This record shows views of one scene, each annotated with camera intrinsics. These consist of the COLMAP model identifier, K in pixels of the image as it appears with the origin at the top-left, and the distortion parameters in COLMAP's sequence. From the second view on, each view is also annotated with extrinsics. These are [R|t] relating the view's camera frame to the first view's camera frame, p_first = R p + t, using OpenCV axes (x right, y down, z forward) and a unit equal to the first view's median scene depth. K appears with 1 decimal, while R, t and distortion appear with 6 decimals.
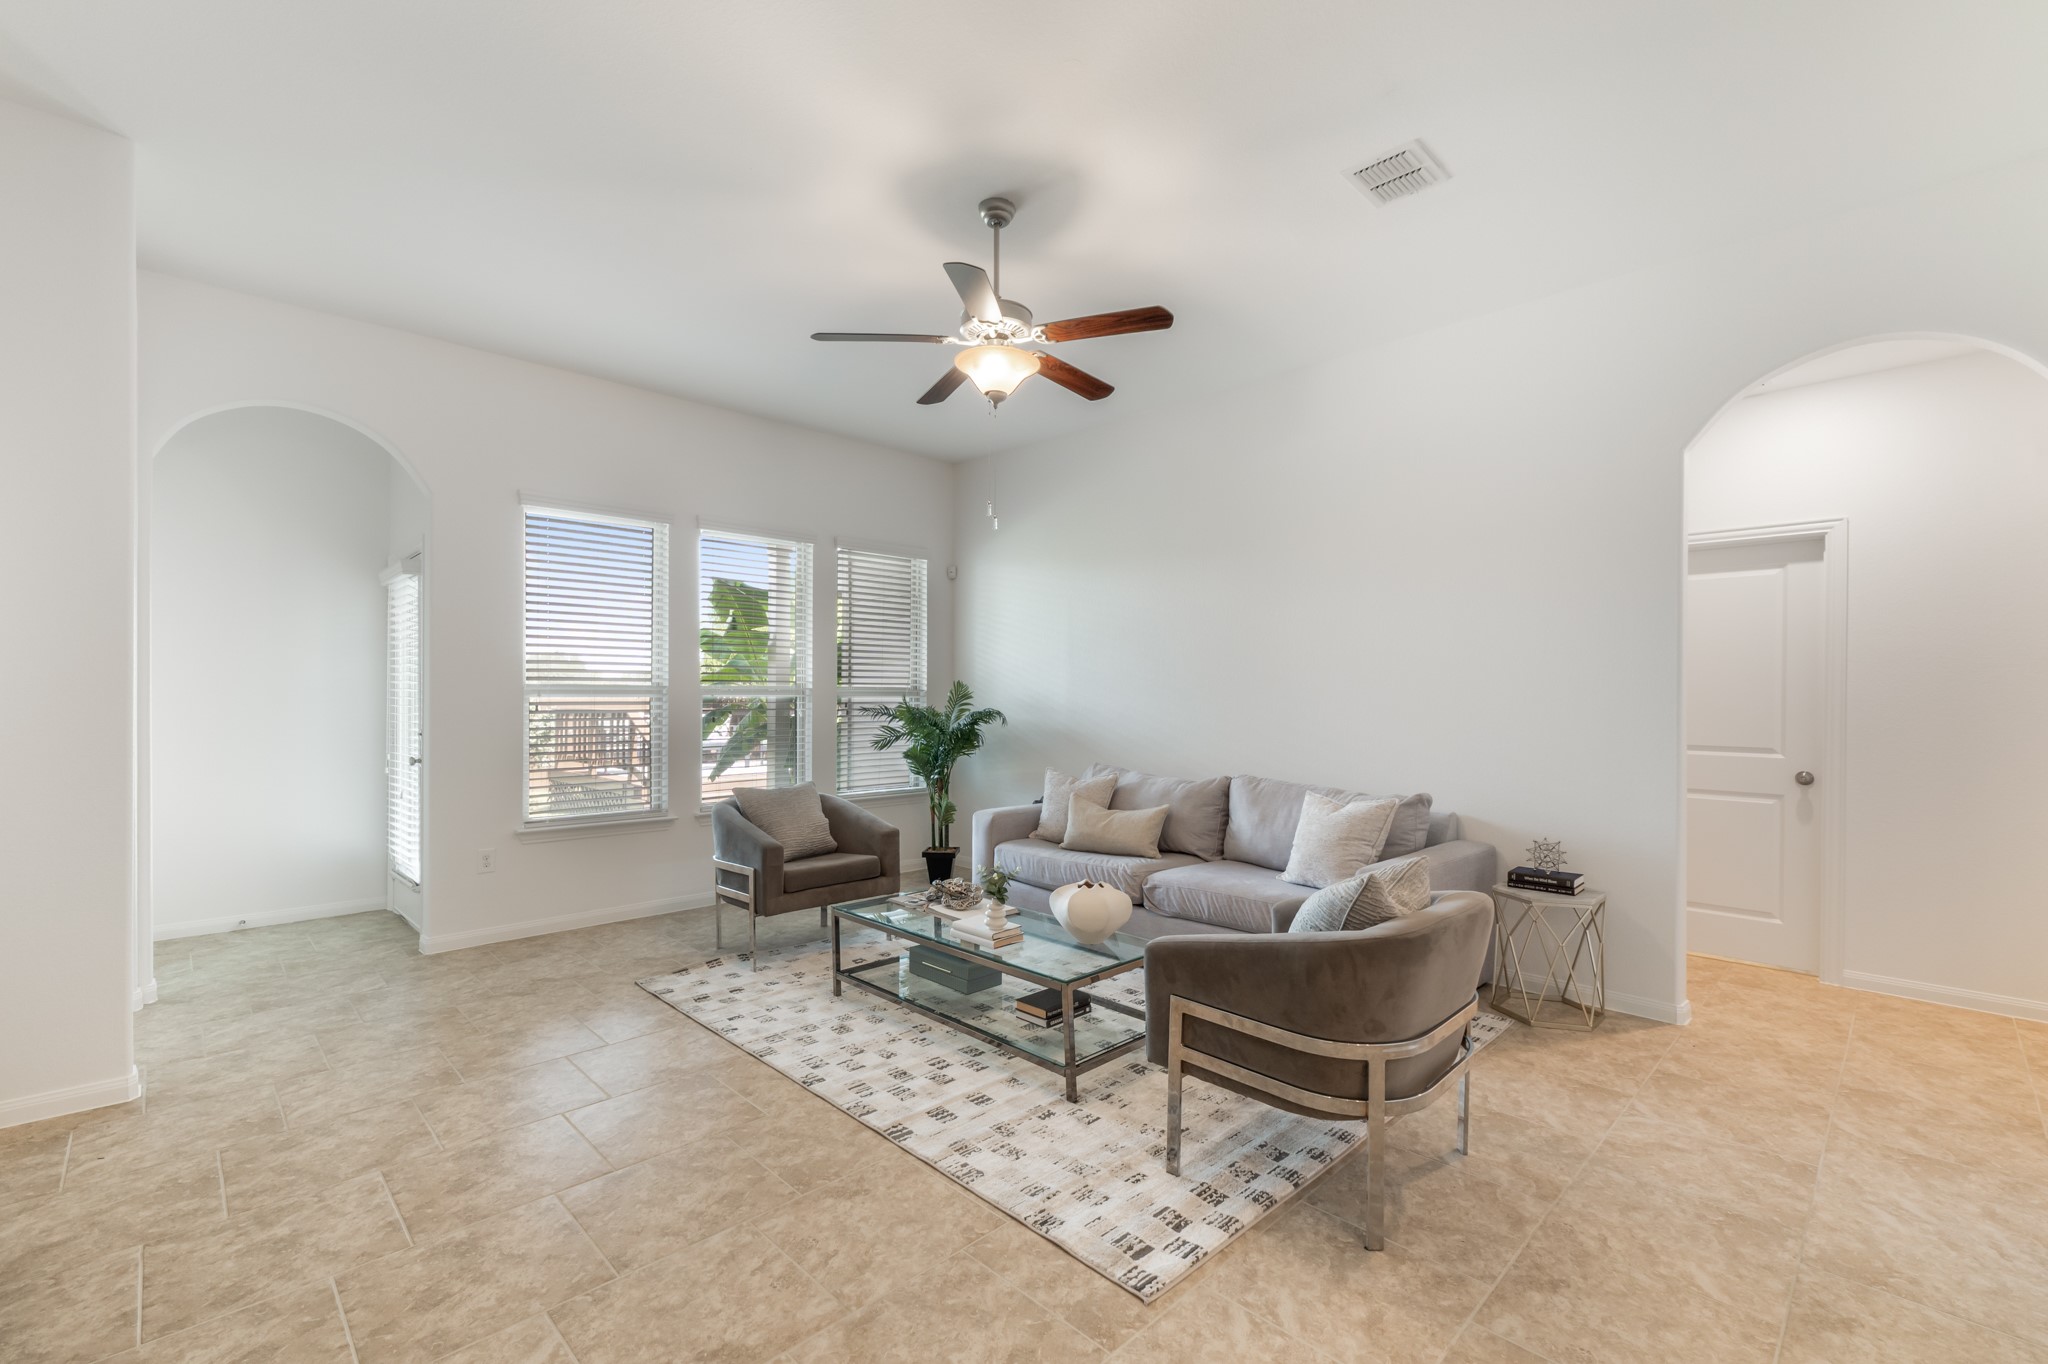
lens RADIAL K [[875.5, 0, 1006.8], [0, 875.5, 693.5], [0, 0, 1]] dist [0.006208, 0.000846]
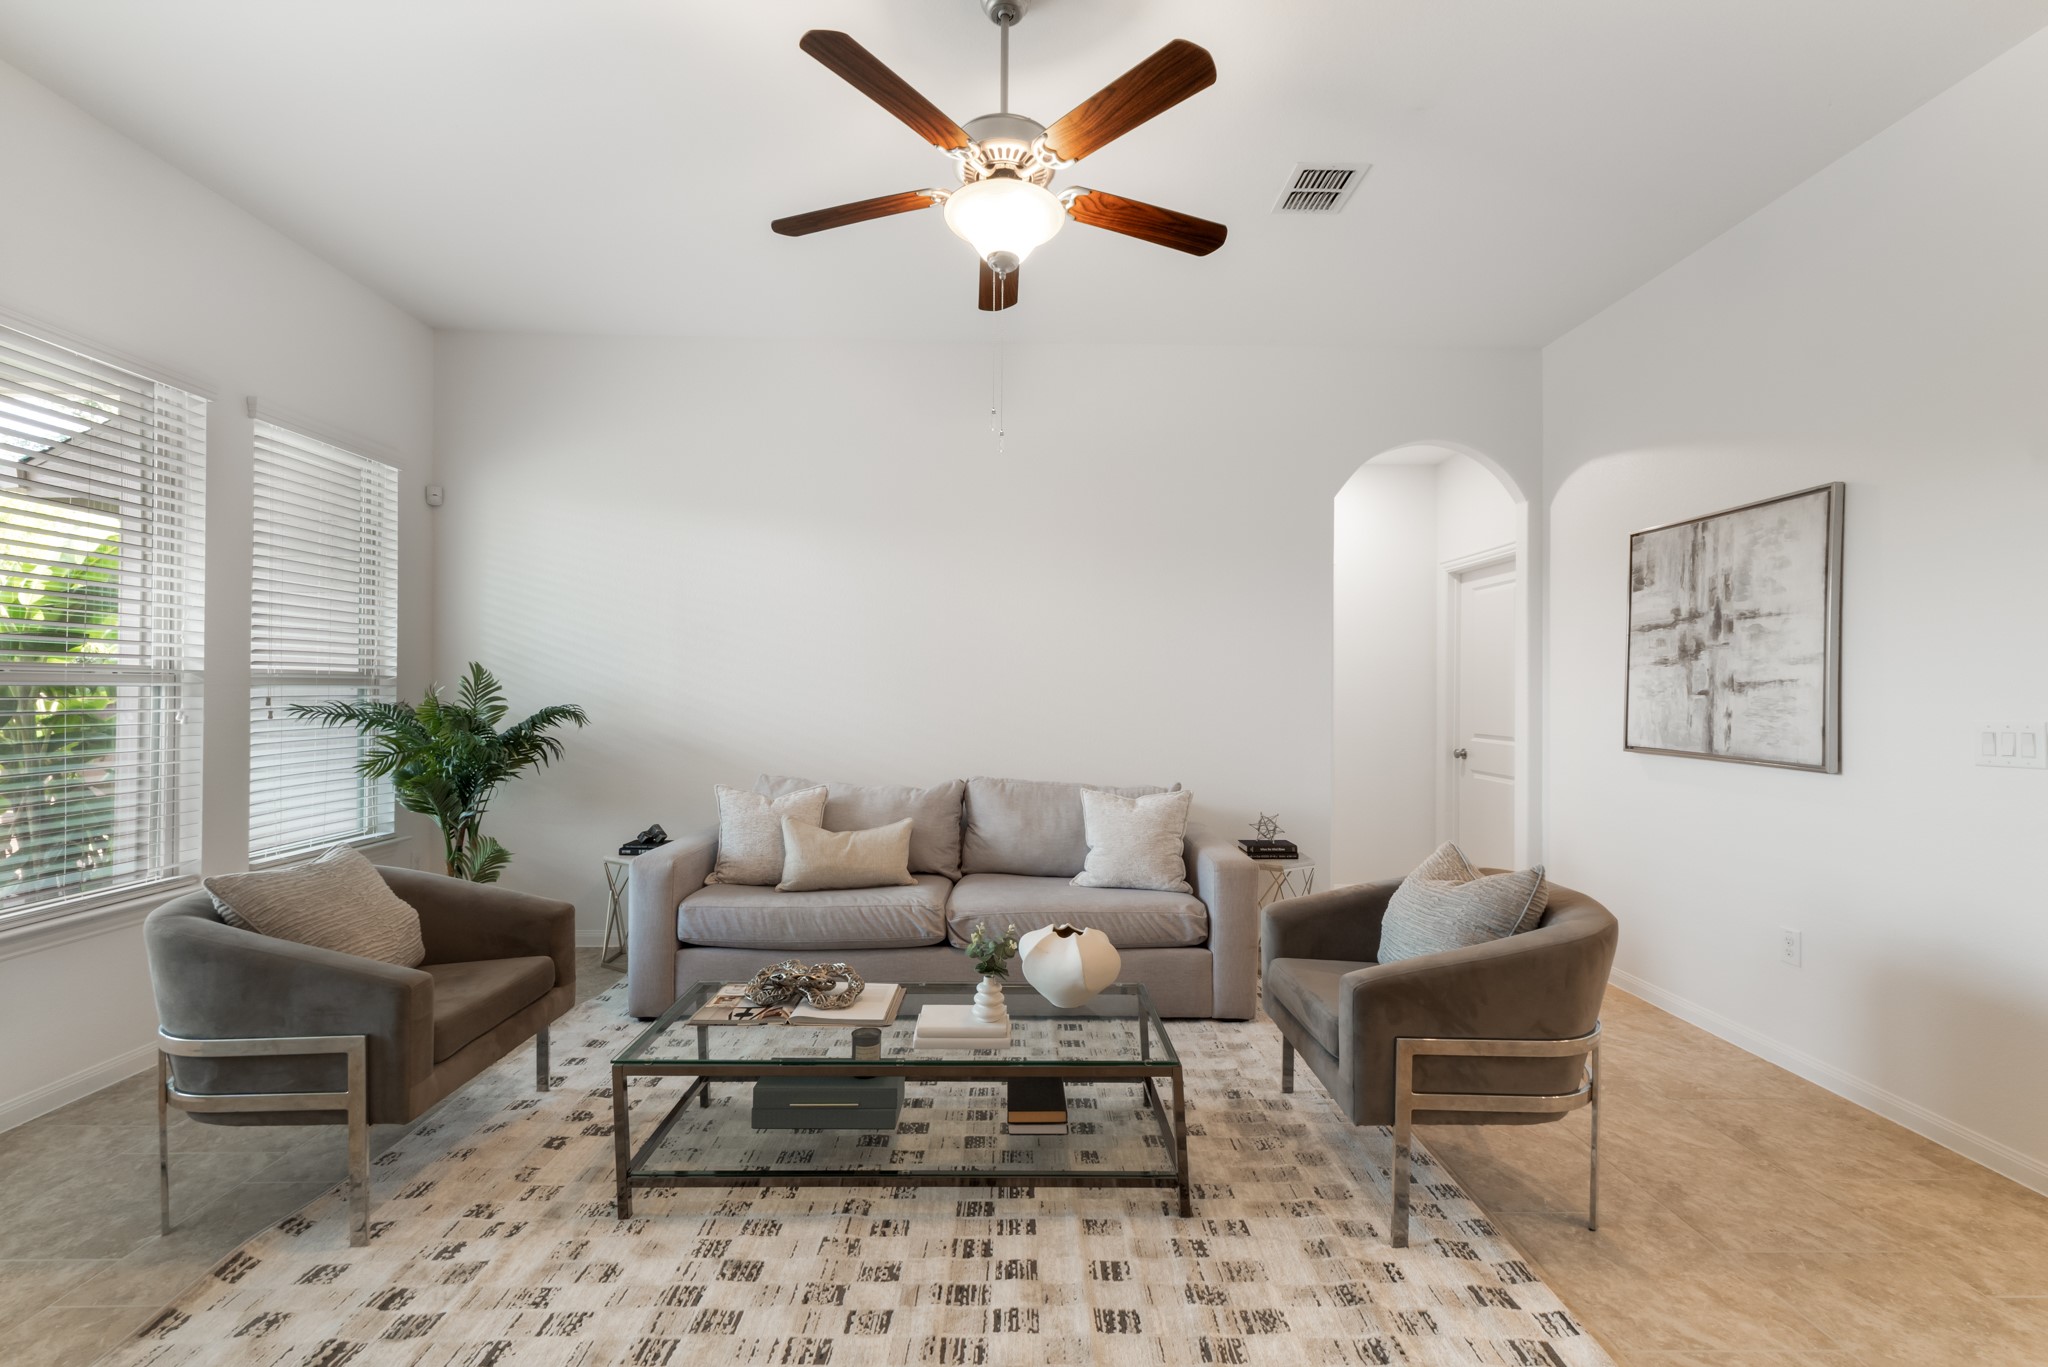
lens RADIAL K [[875.5, 0, 1030.3], [0, 875.5, 688.5], [0, 0, 1]] dist [0.006208, 0.000846]
pose [[0.682697, 0.005246, 0.730683, -0.437382], [-0.007507, 0.999972, -0.000165, 0.002847], [-0.730663, -0.005373, 0.682717, 0.431988]]
